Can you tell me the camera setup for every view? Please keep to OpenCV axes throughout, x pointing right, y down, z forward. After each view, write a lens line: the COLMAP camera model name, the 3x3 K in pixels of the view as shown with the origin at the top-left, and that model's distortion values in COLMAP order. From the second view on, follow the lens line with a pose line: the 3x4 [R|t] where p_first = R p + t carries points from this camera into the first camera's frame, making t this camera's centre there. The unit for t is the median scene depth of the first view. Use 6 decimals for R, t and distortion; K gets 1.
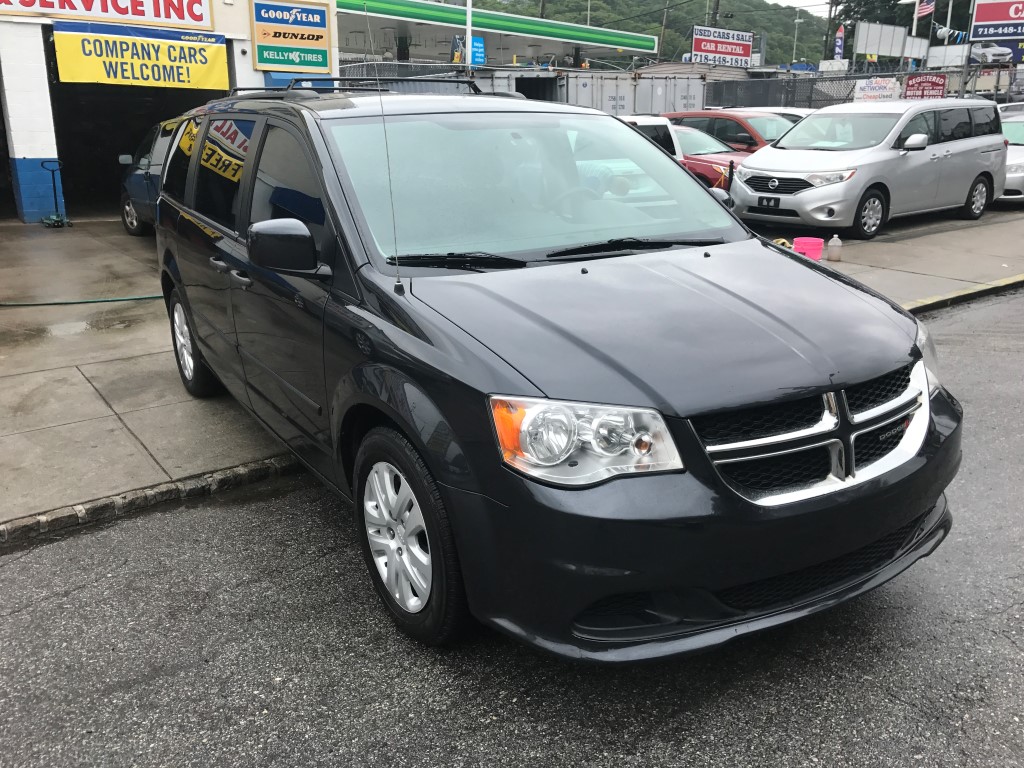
lens RADIAL K [[844.1, 0, 506.0], [0, 844.1, 374.5], [0, 0, 1]] dist [0.016704, -0.008288]
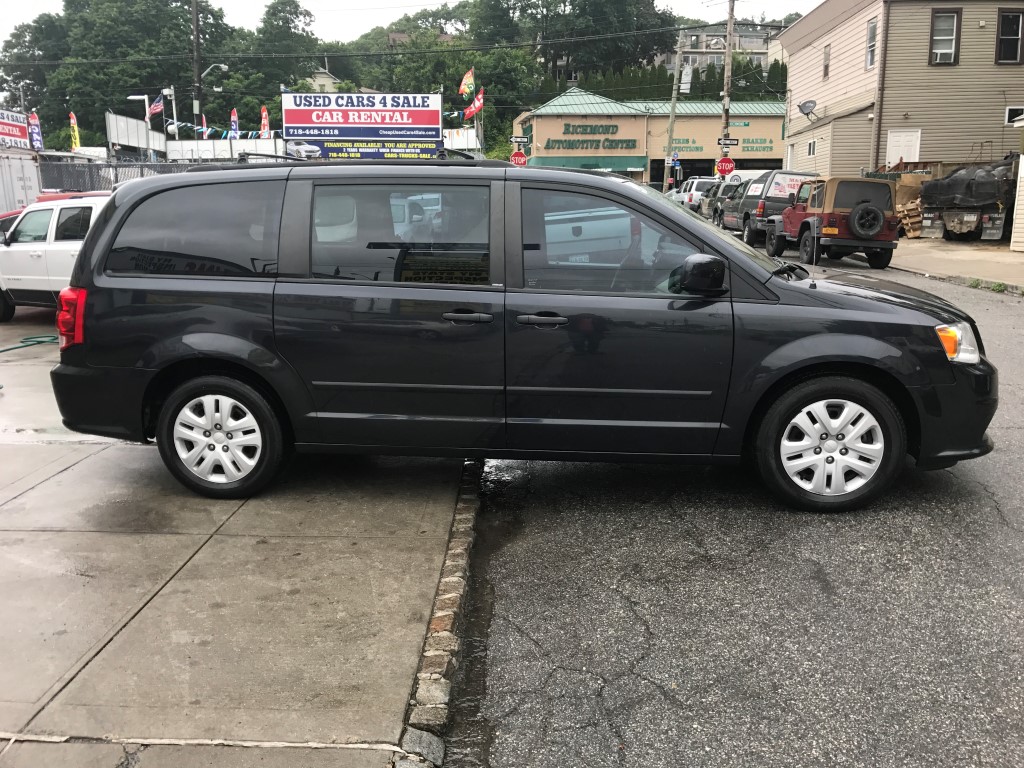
lens RADIAL K [[844.1, 0, 495.9], [0, 844.1, 387.7], [0, 0, 1]] dist [0.016704, -0.008288]
pose [[0.622354, -0.167691, 0.764562, -0.310512], [0.230954, 0.972635, 0.025331, -0.017022], [-0.747888, 0.160814, 0.644052, 0.085736]]
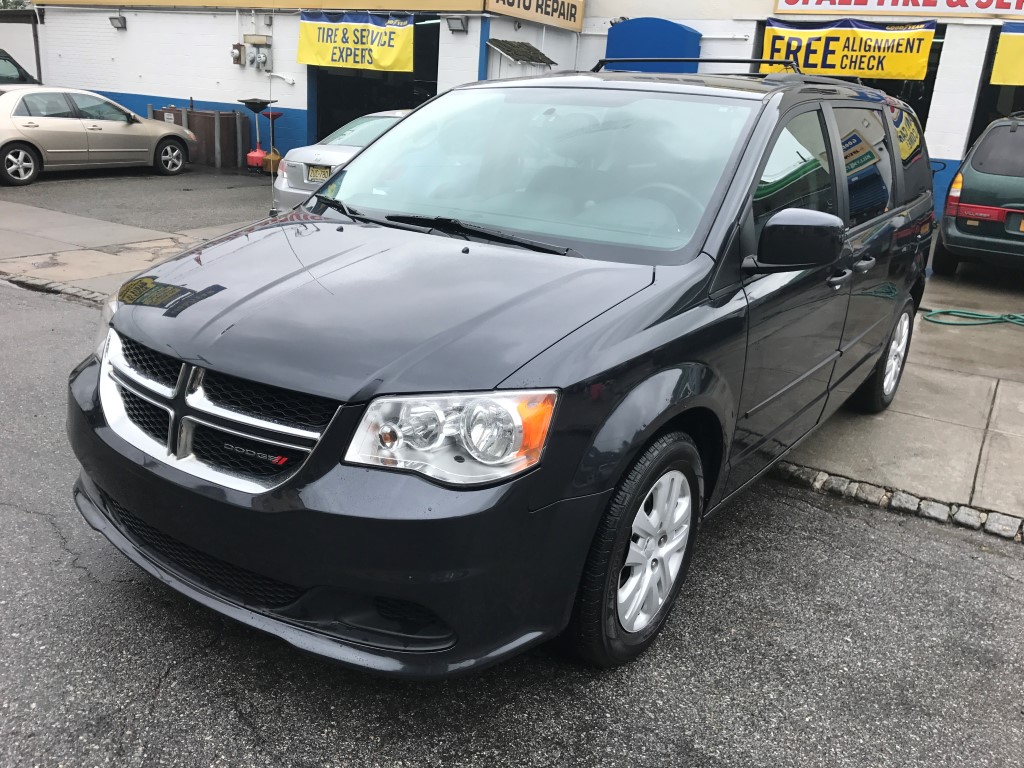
lens RADIAL K [[844.1, 0, 504.0], [0, 844.1, 379.6], [0, 0, 1]] dist [0.016704, -0.008288]
pose [[0.375183, 0.311149, -0.873169, 0.195949], [-0.315637, 0.928571, 0.195268, -0.035306], [0.871557, 0.202343, 0.446594, 0.119567]]
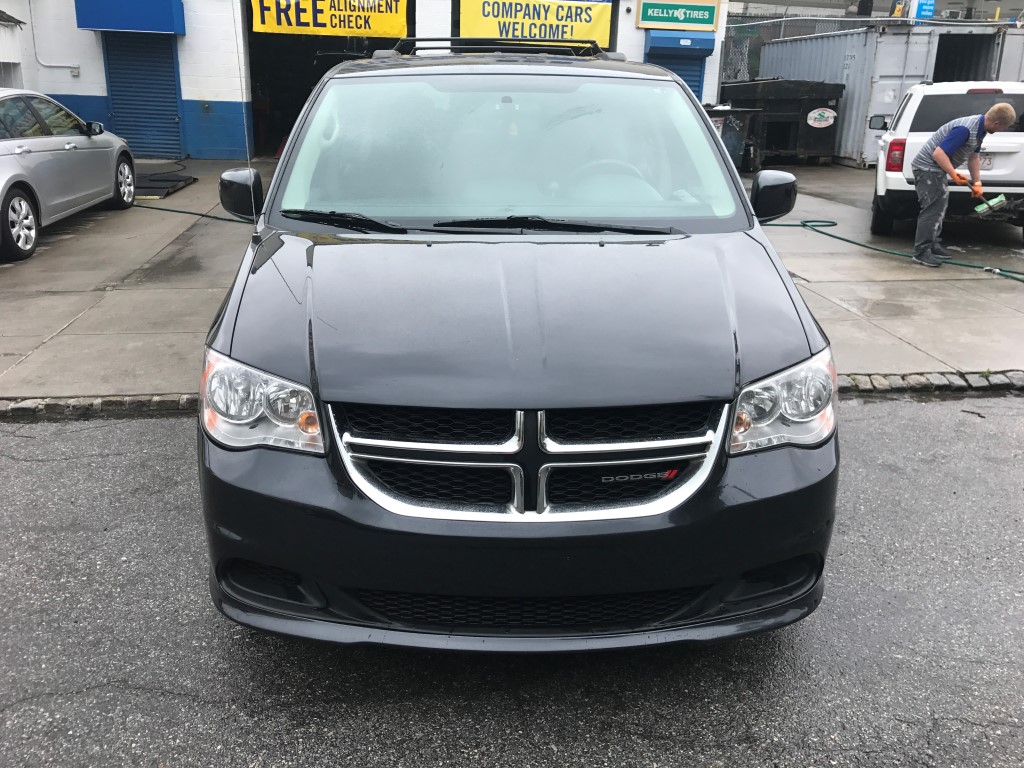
lens RADIAL K [[844.1, 0, 508.8], [0, 844.1, 380.9], [0, 0, 1]] dist [0.016704, -0.008288]
pose [[0.867301, 0.186121, -0.461679, 0.123475], [-0.162545, 0.982520, 0.090738, -0.013706], [0.470497, -0.003654, 0.882394, 0.037951]]
